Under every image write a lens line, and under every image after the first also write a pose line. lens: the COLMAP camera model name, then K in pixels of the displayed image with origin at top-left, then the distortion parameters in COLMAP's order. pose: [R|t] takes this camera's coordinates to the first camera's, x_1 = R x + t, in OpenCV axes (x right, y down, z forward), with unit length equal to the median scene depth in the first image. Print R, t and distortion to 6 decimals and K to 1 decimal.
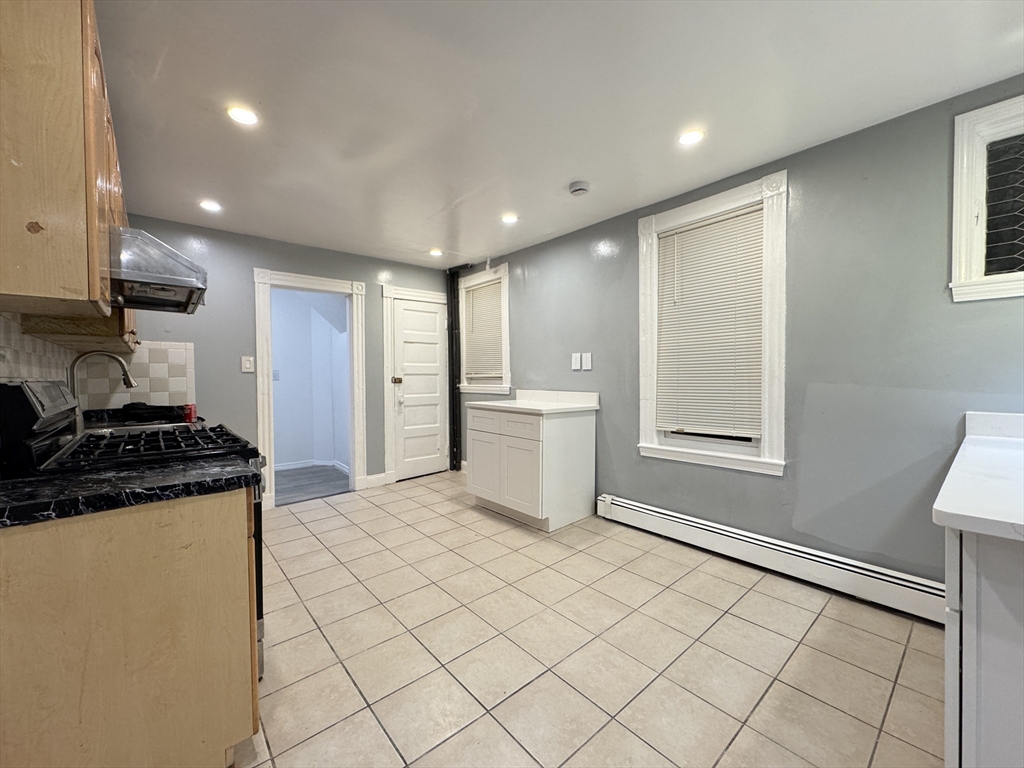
lens RADIAL K [[416.2, 0, 511.2], [0, 416.2, 384.7], [0, 0, 1]] dist [-0.001910, 0.000195]
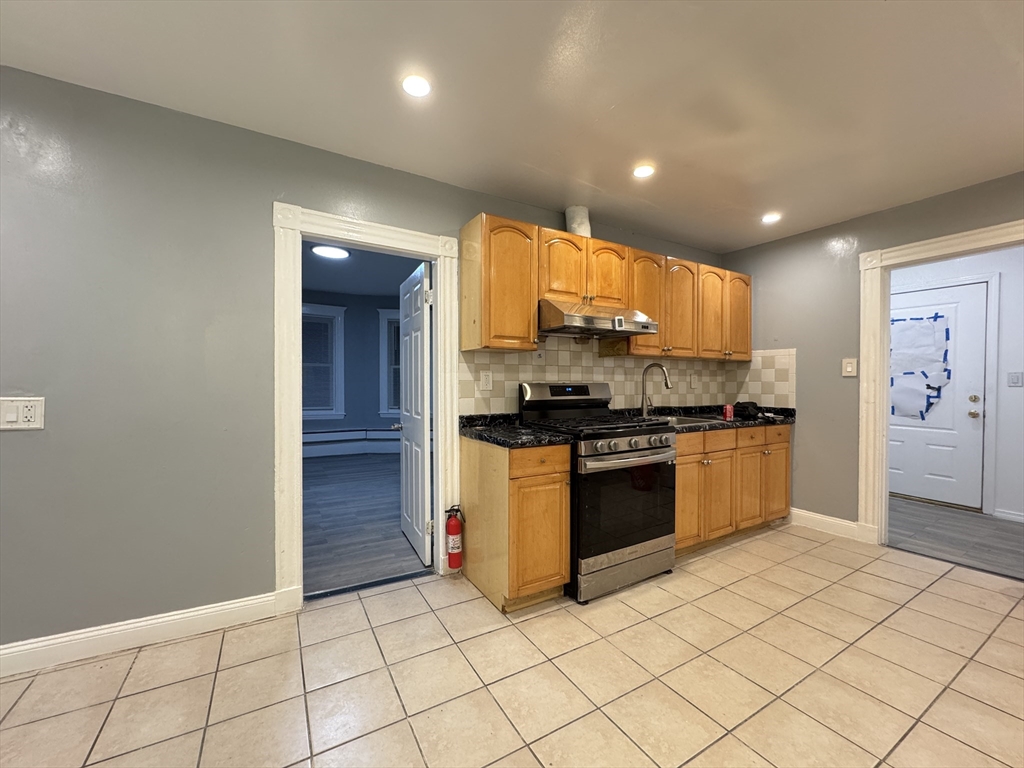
lens RADIAL K [[416.2, 0, 513.2], [0, 416.2, 383.8], [0, 0, 1]] dist [-0.001910, 0.000195]
pose [[-0.177881, 0.014844, -0.983940, 0.388023], [-0.021756, 0.999582, 0.019014, -0.017134], [0.983812, 0.024789, -0.177484, 0.507343]]
